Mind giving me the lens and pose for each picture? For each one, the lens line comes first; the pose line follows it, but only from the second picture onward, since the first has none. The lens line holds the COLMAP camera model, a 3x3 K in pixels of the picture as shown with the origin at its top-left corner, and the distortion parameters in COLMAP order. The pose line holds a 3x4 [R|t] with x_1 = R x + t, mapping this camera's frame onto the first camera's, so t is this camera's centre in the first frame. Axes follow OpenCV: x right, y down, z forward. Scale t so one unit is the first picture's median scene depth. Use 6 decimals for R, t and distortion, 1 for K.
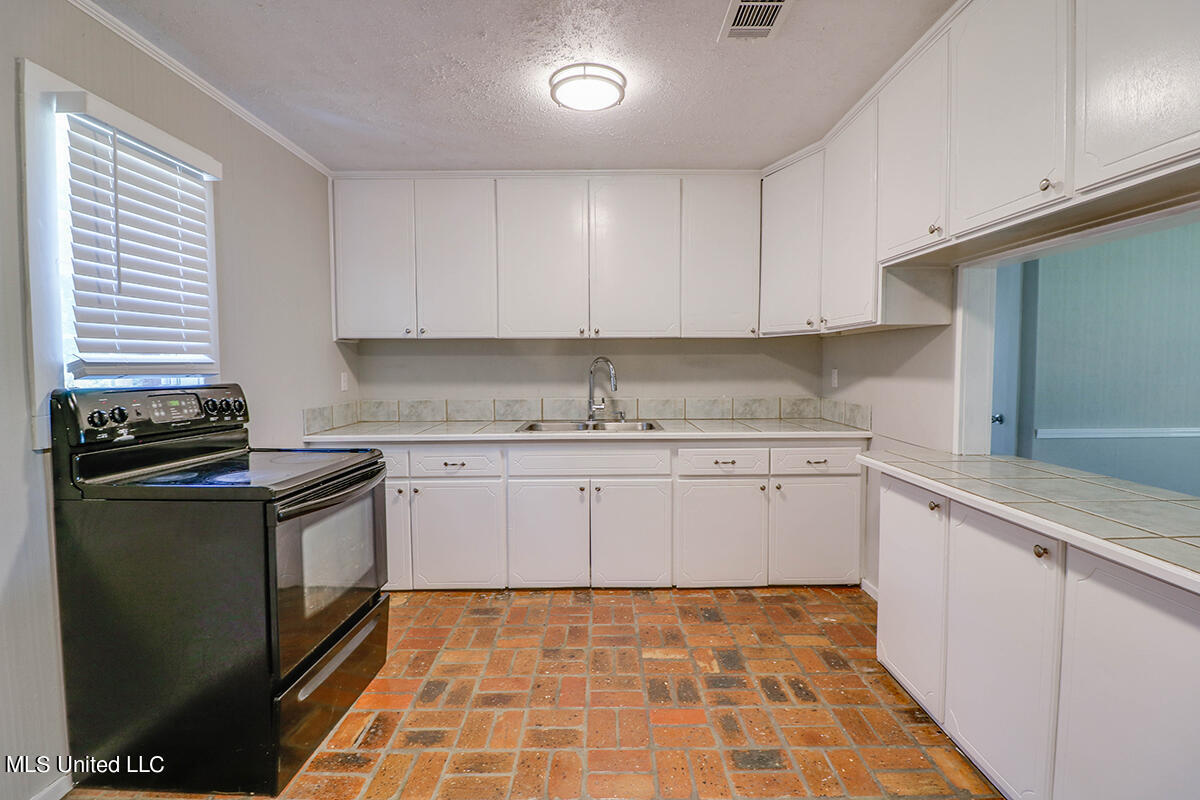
lens RADIAL K [[571.7, 0, 611.2], [0, 571.7, 392.1], [0, 0, 1]] dist [0.000198, -0.011022]
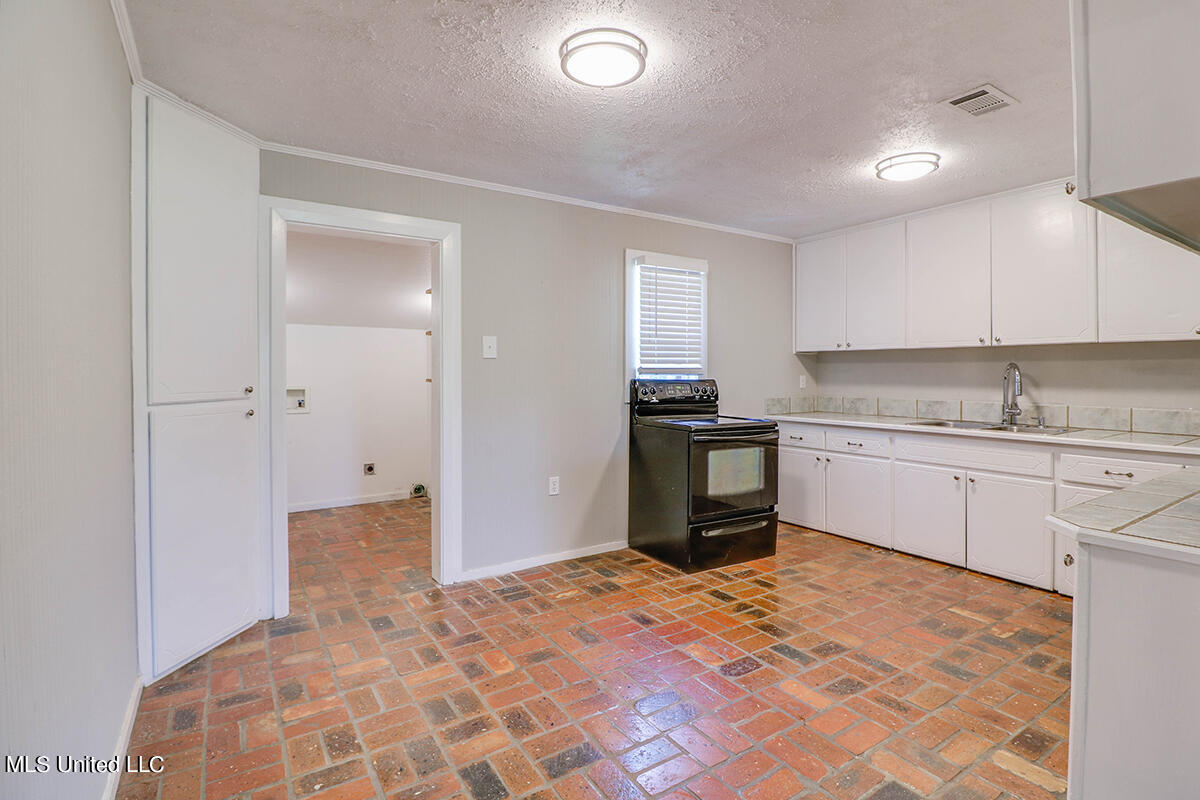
lens RADIAL K [[571.7, 0, 580.4], [0, 571.7, 376.4], [0, 0, 1]] dist [0.000198, -0.011022]
pose [[0.525753, 0.012676, -0.850543, 0.665916], [-0.045979, 0.998851, -0.013536, 0.019313], [0.849394, 0.046224, 0.525731, -0.326665]]
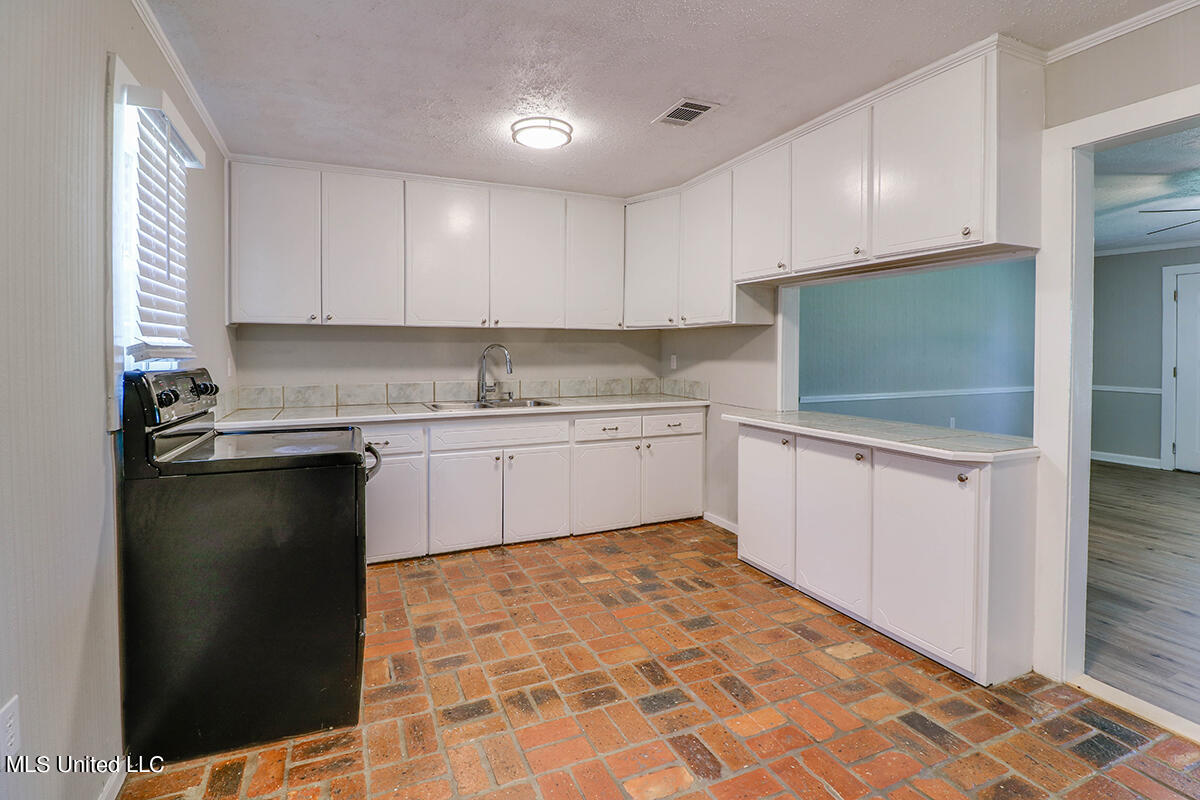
lens RADIAL K [[571.7, 0, 600.2], [0, 571.7, 361.3], [0, 0, 1]] dist [0.000198, -0.011022]
pose [[0.919999, -0.003308, 0.391906, -0.395167], [0.015793, 0.999465, -0.028637, 0.012883], [-0.391601, 0.032535, 0.919560, -0.187931]]
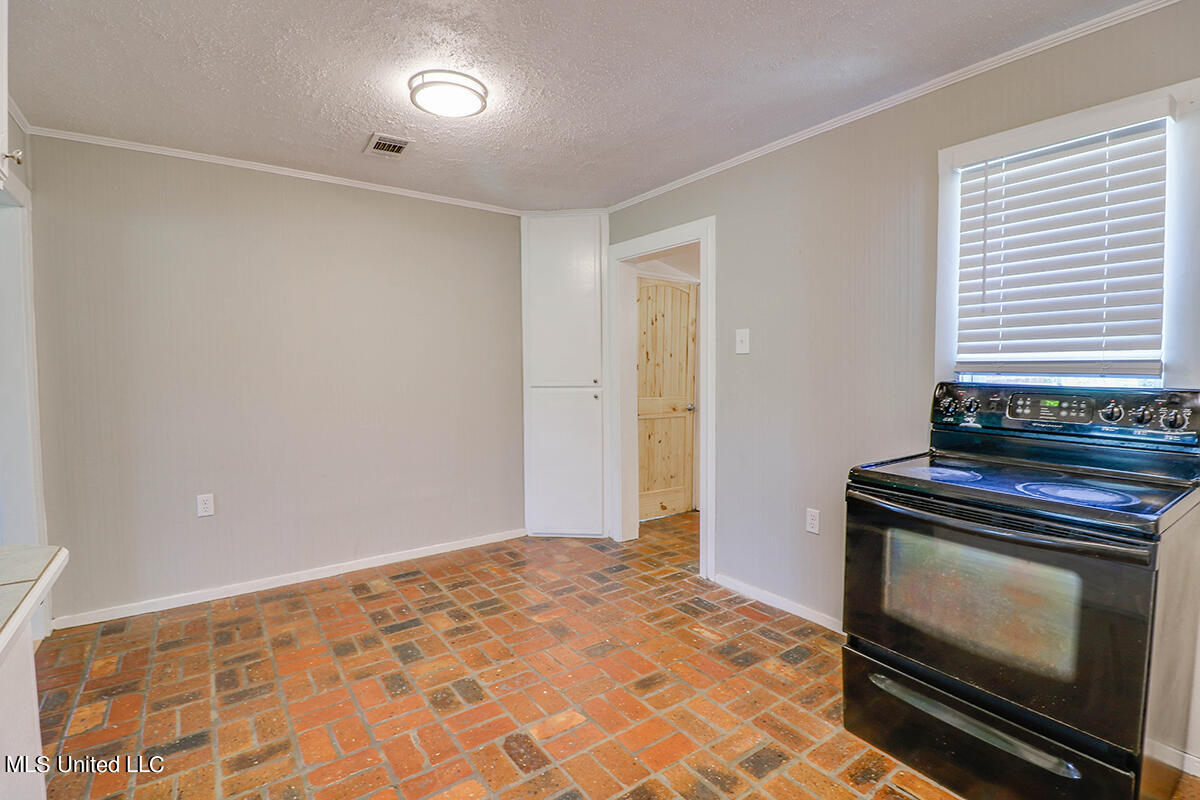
lens RADIAL K [[571.7, 0, 612.2], [0, 571.7, 381.2], [0, 0, 1]] dist [0.000198, -0.011022]
pose [[-0.814943, 0.039761, -0.578175, 0.319392], [-0.007486, 0.996838, 0.079103, -0.071629], [0.579492, 0.068793, -0.812069, 1.092162]]
